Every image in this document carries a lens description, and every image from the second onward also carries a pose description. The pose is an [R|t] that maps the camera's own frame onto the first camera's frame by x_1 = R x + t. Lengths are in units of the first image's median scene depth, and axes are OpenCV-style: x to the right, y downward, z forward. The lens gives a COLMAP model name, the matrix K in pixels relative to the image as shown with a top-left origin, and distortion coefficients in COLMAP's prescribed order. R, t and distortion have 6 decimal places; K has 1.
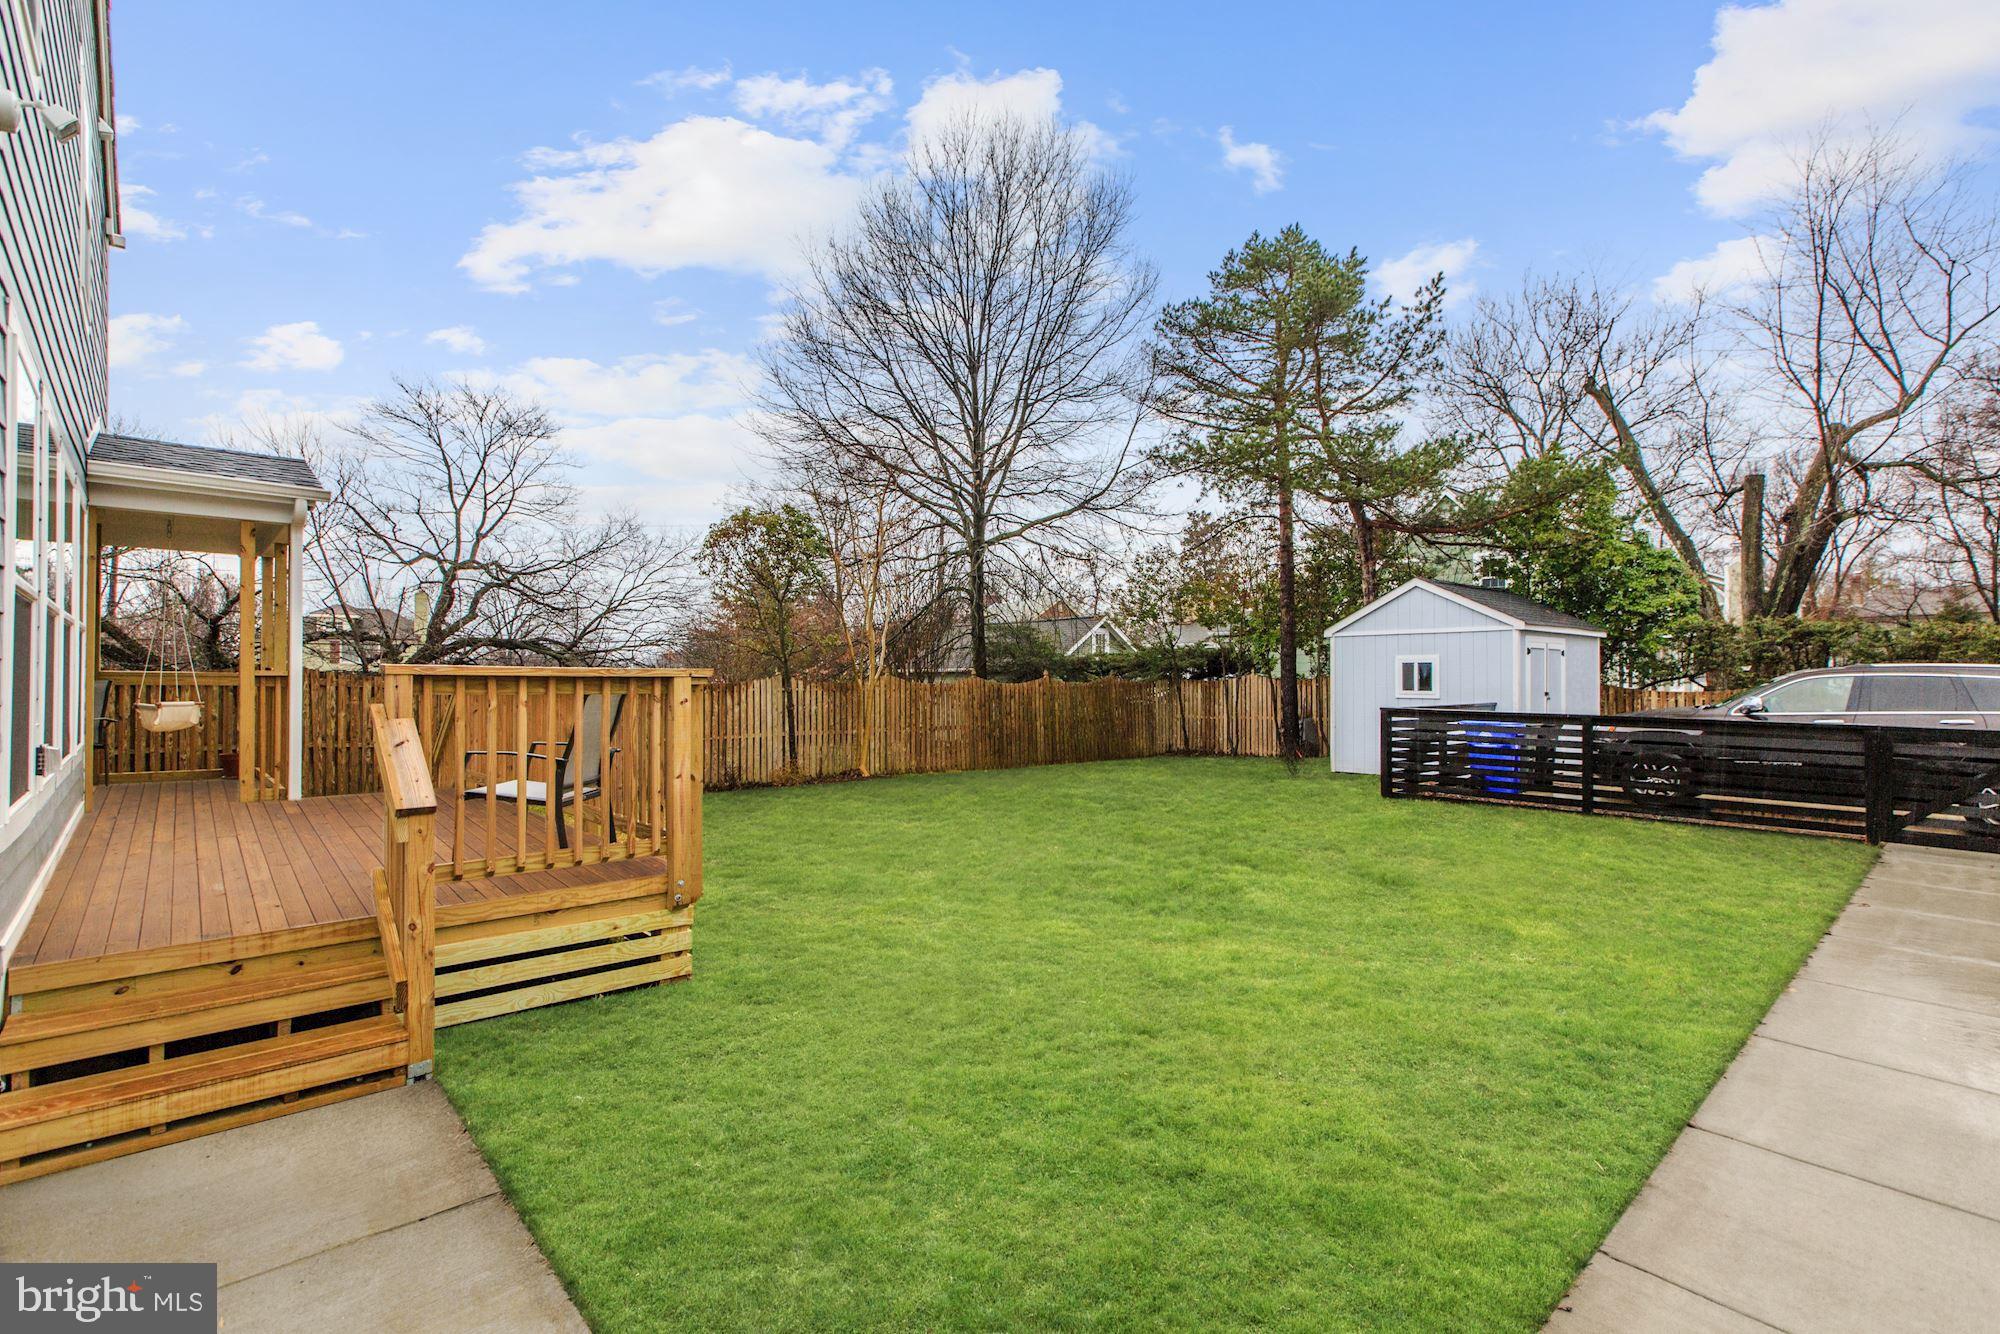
lens RADIAL K [[923.8, 0, 1000.0], [0, 923.8, 667.0], [0, 0, 1]] dist [0.001265, 0.000814]
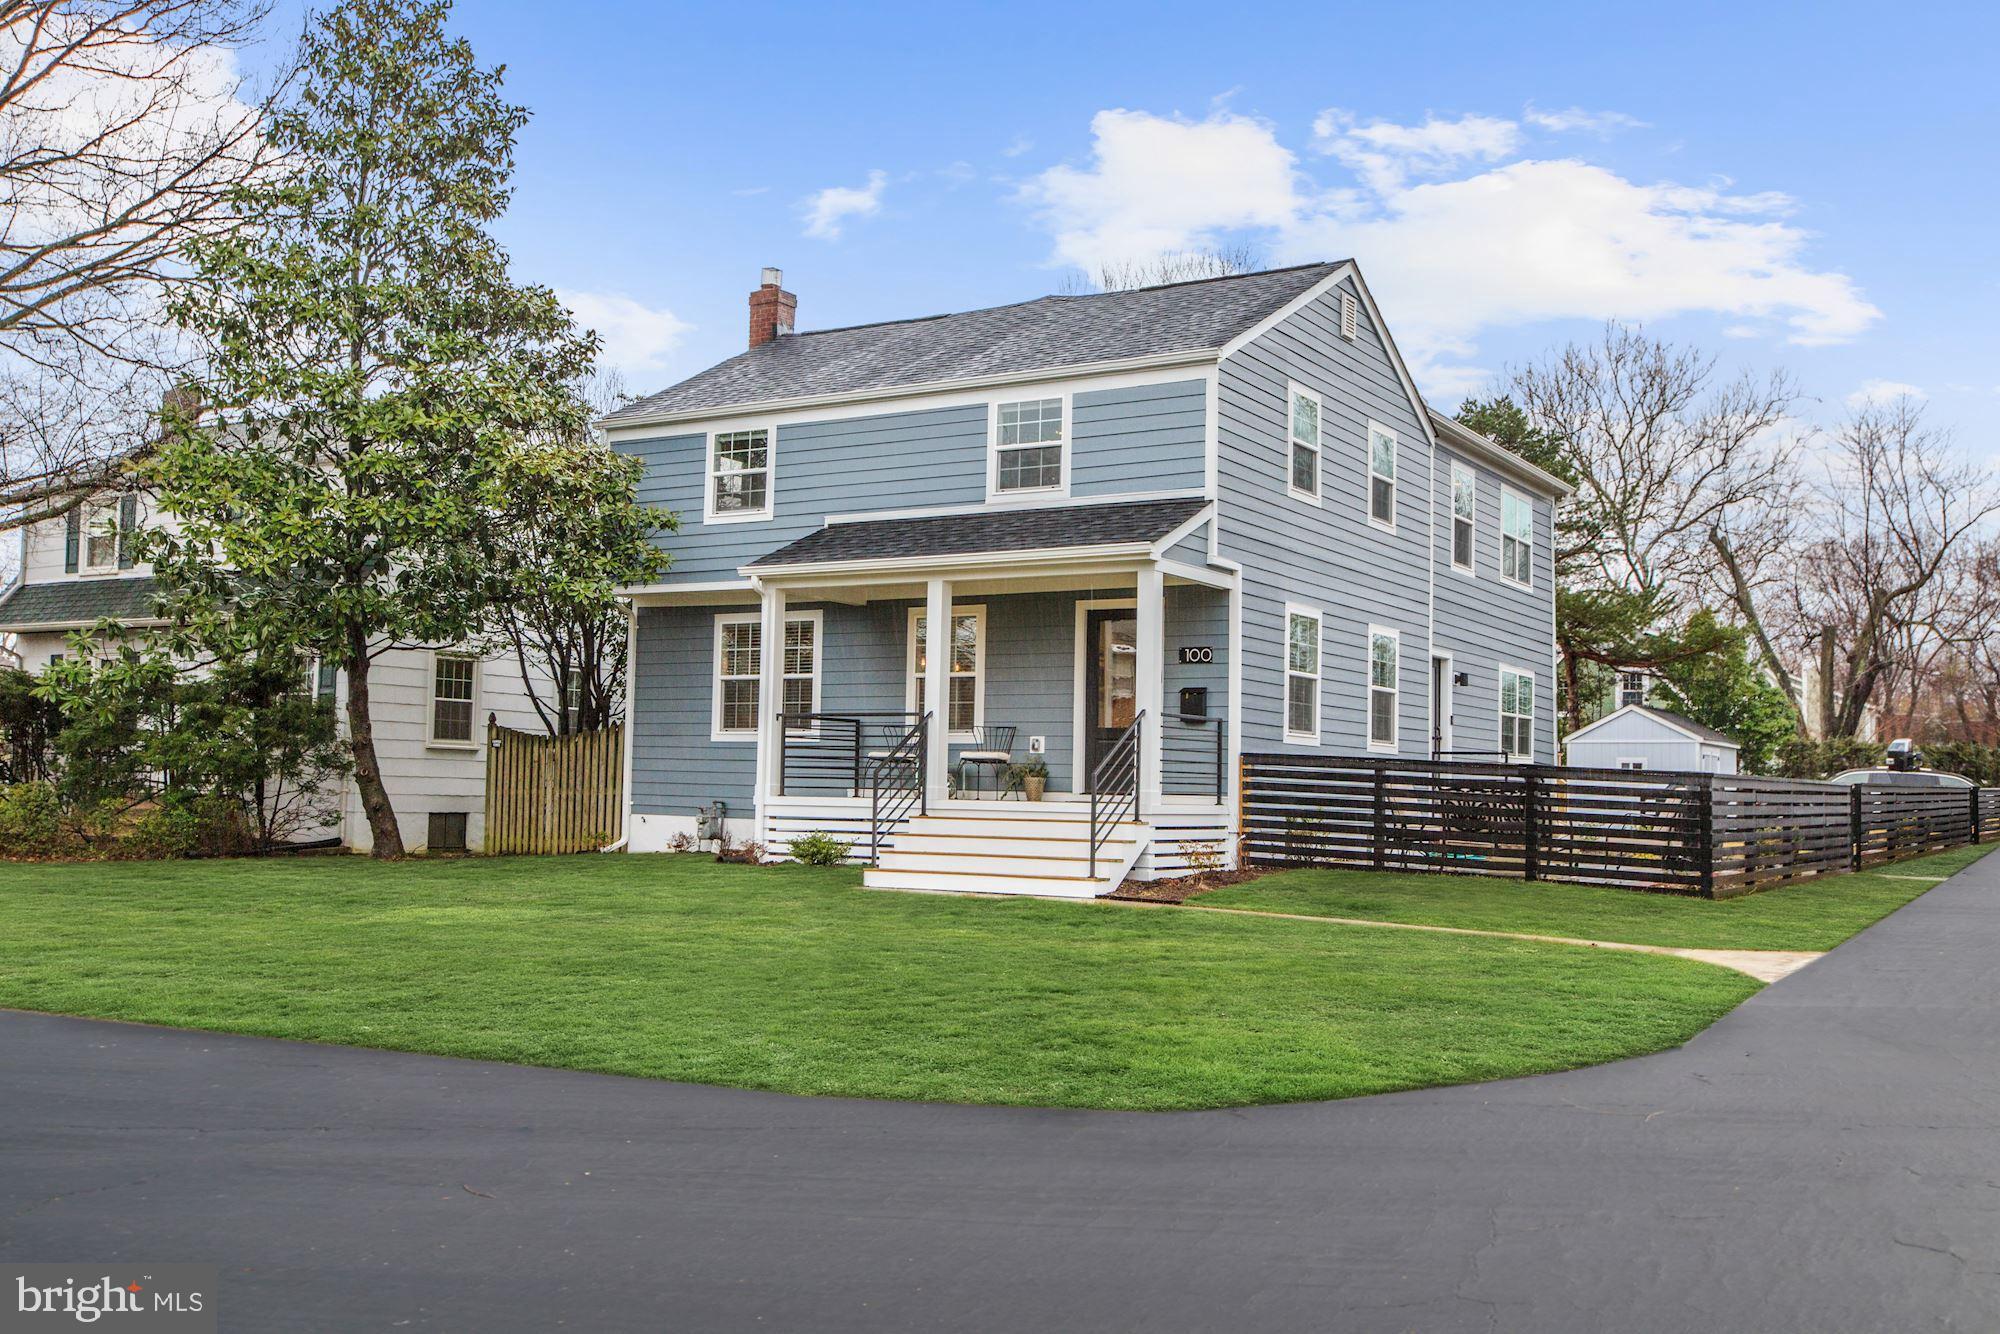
lens RADIAL K [[1958.5, 0, 1001.9], [0, 1958.5, 701.8], [0, 0, 1]] dist [-0.018085, 0.009872]
pose [[0.960175, 0.032315, 0.277524, -1.185442], [-0.021476, 0.998886, -0.042008, 0.043232], [-0.278573, 0.034375, 0.959800, -1.463191]]
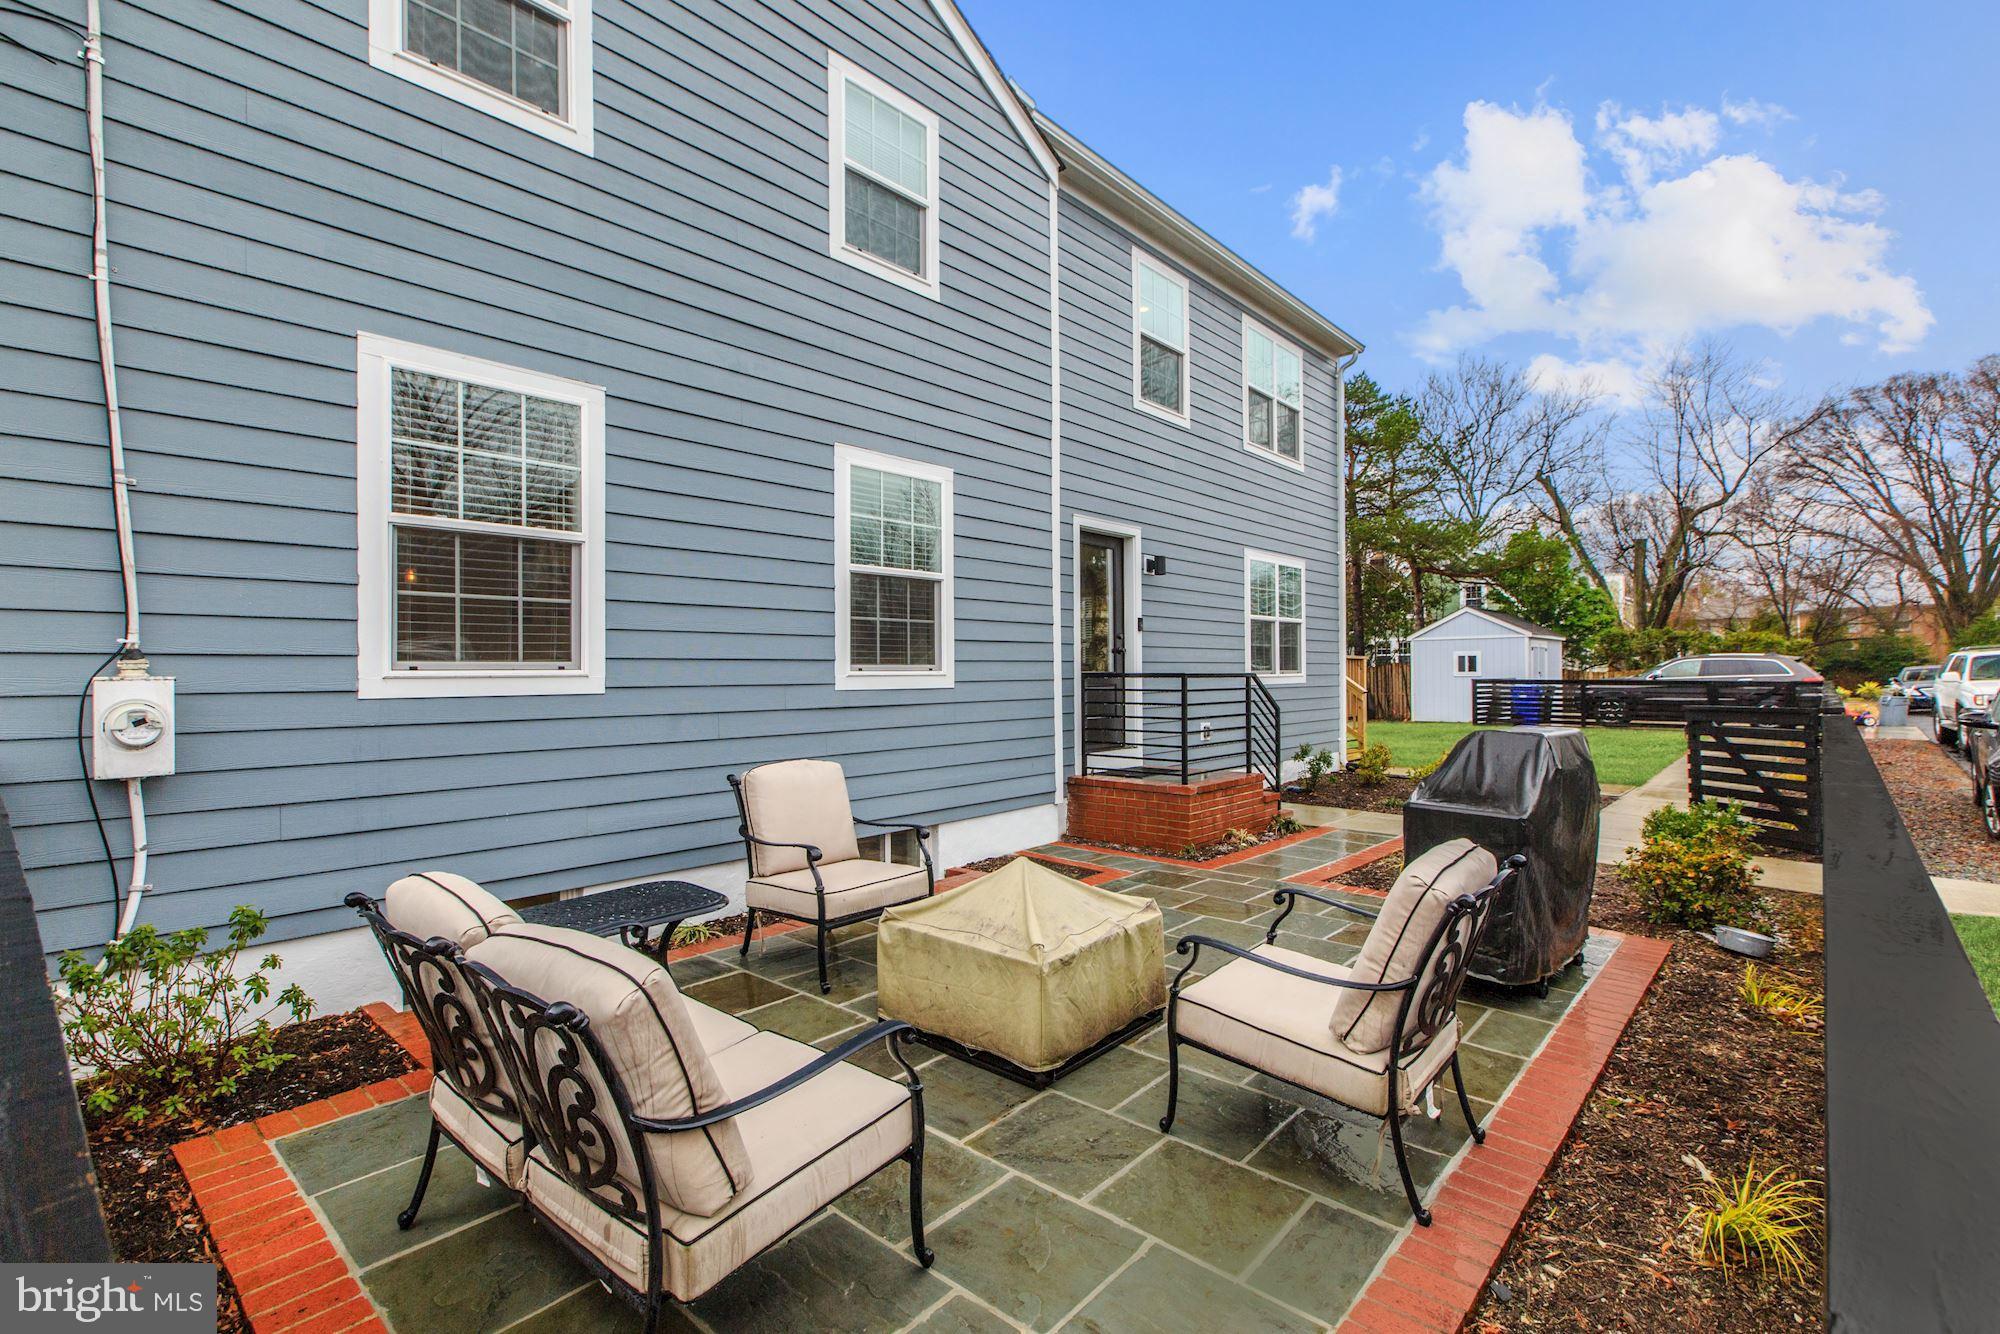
lens RADIAL K [[904.7, 0, 1000.0], [0, 904.7, 667.0], [0, 0, 1]] dist [0.001424, -0.000329]
pose [[0.995602, -0.006443, 0.093462, -0.506507], [0.006259, 0.999978, 0.002264, 0.006410], [-0.093474, -0.001669, 0.995620, -0.531222]]
